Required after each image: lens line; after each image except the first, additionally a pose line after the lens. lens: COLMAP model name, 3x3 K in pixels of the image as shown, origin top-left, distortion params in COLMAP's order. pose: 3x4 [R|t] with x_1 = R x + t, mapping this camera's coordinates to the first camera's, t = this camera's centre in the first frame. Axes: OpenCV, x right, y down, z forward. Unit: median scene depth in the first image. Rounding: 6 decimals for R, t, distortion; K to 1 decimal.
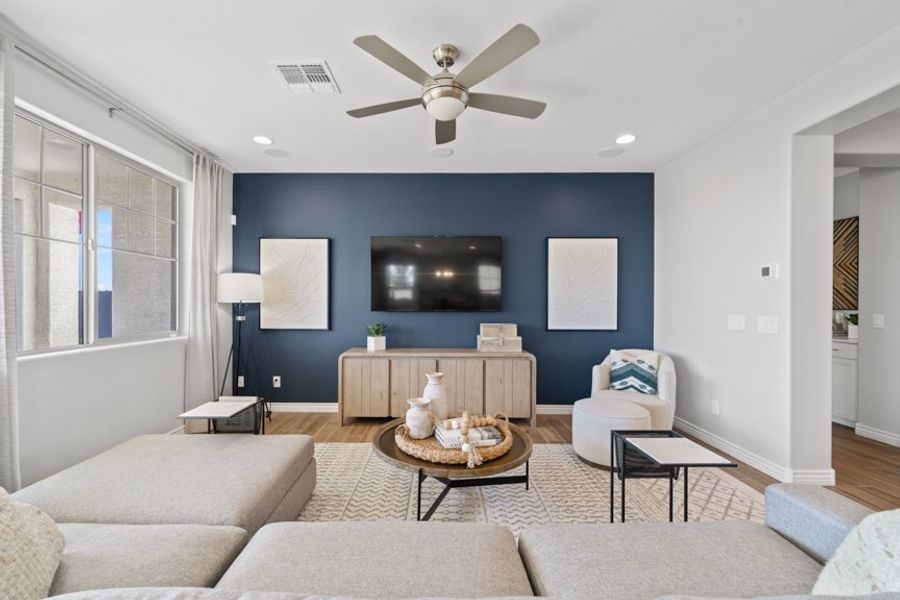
lens RADIAL K [[352.7, 0, 431.9], [0, 352.7, 301.7], [0, 0, 1]] dist [-0.027624, -0.000043]
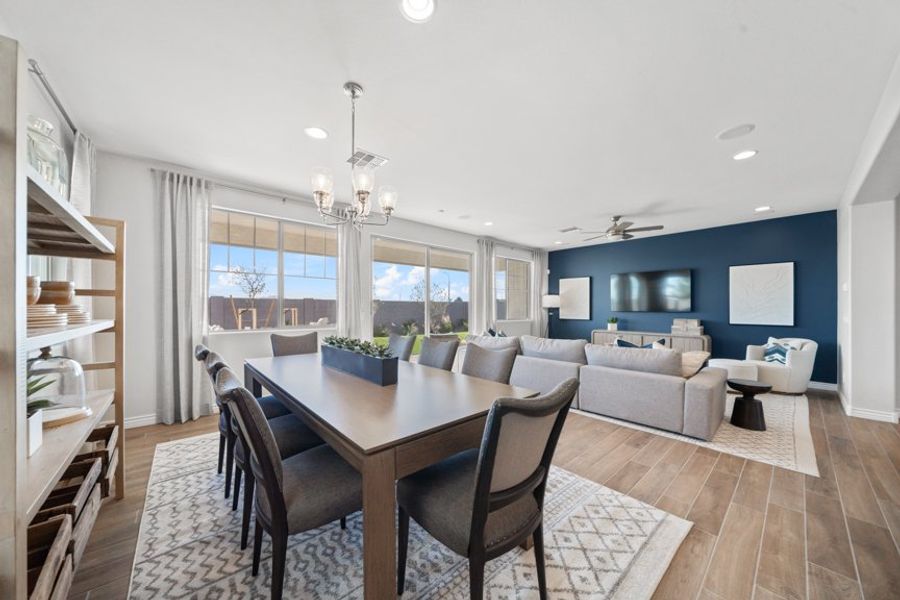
lens RADIAL K [[305.8, 0, 448.1], [0, 305.8, 309.9], [0, 0, 1]] dist [0.000293, 0.000009]
pose [[0.666270, 0.004425, -0.745698, 0.537073], [0.000536, 0.999979, 0.006412, 0.006916], [0.745711, -0.004672, 0.666253, -0.909122]]
